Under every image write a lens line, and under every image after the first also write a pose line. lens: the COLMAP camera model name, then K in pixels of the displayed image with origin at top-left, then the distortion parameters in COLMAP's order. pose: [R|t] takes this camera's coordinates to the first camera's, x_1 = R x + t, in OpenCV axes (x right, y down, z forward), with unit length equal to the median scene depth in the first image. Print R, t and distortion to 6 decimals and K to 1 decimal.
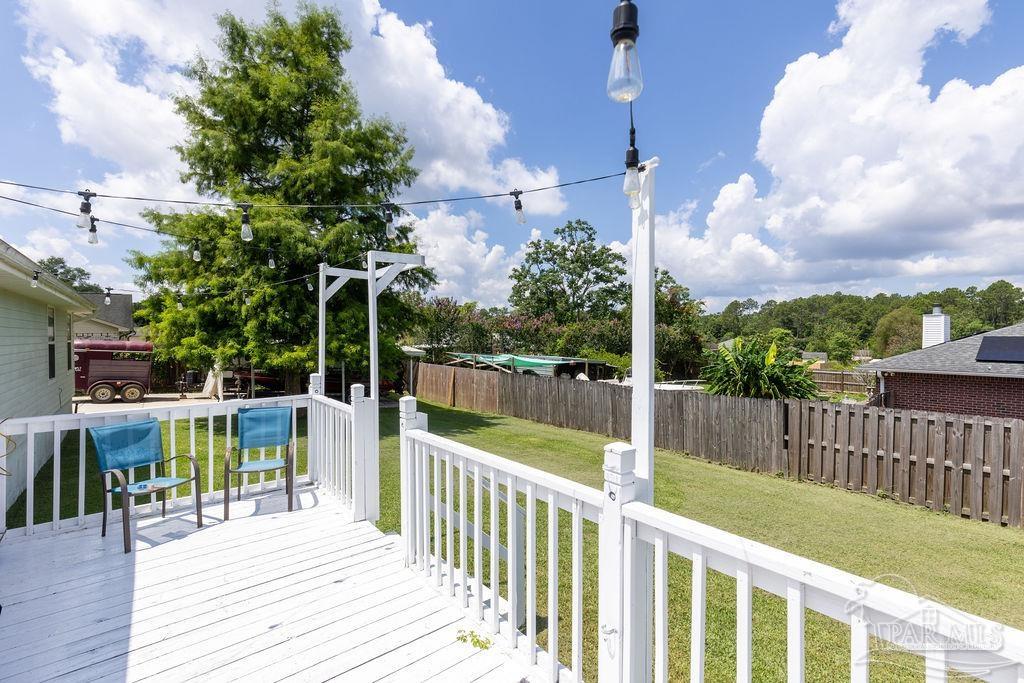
lens RADIAL K [[456.4, 0, 514.5], [0, 456.4, 342.3], [0, 0, 1]] dist [0.003756, 0.000505]
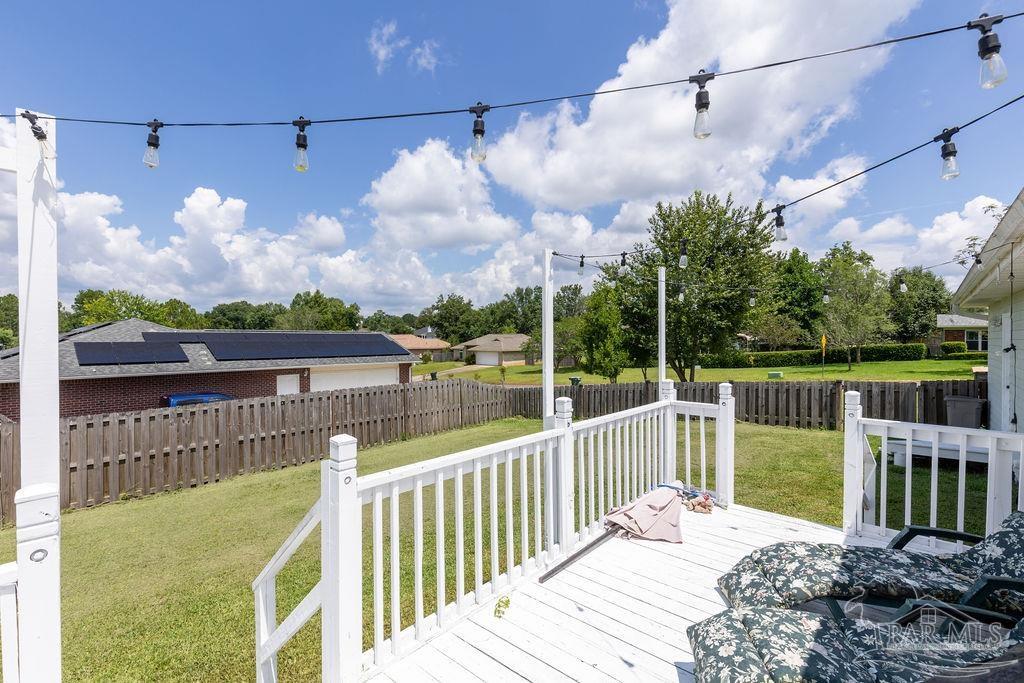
lens RADIAL K [[456.4, 0, 507.3], [0, 456.4, 343.1], [0, 0, 1]] dist [0.003756, 0.000505]
pose [[-0.156723, -0.009285, 0.987599, -0.393147], [0.021251, 0.999693, 0.012771, -0.006928], [-0.987414, 0.022989, -0.156478, 0.358933]]
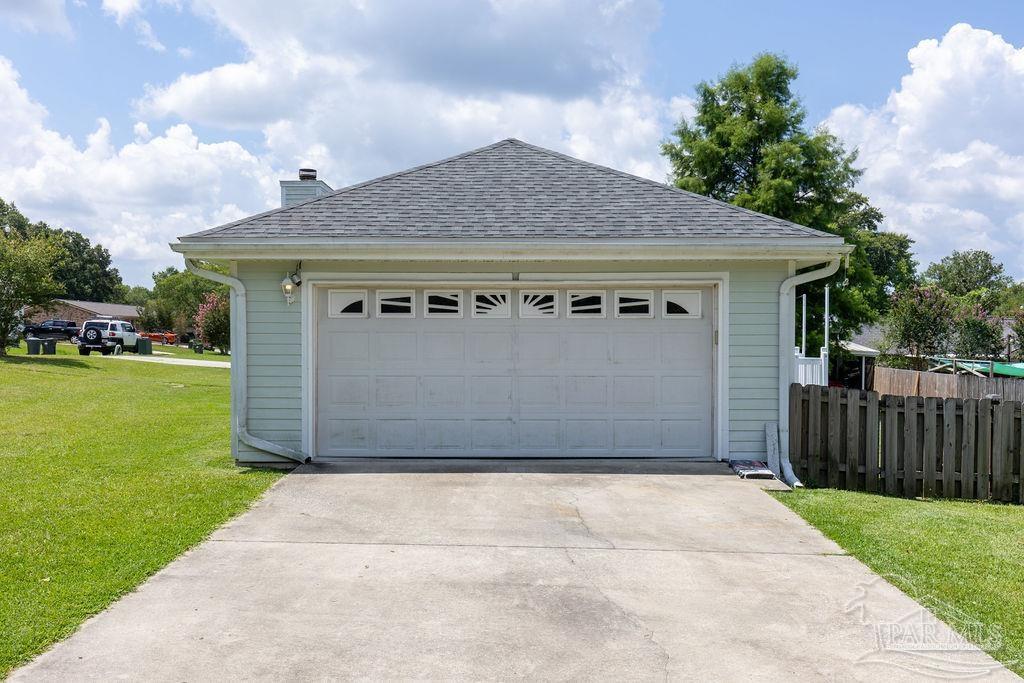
lens RADIAL K [[1039.4, 0, 513.0], [0, 1039.4, 342.5], [0, 0, 1]] dist [-0.003733, 0.000000]
pose [[0.775915, 0.008784, -0.630777, 0.173547], [-0.017575, 0.999816, -0.007696, 0.009595], [0.630593, 0.017057, 0.775926, -0.340635]]
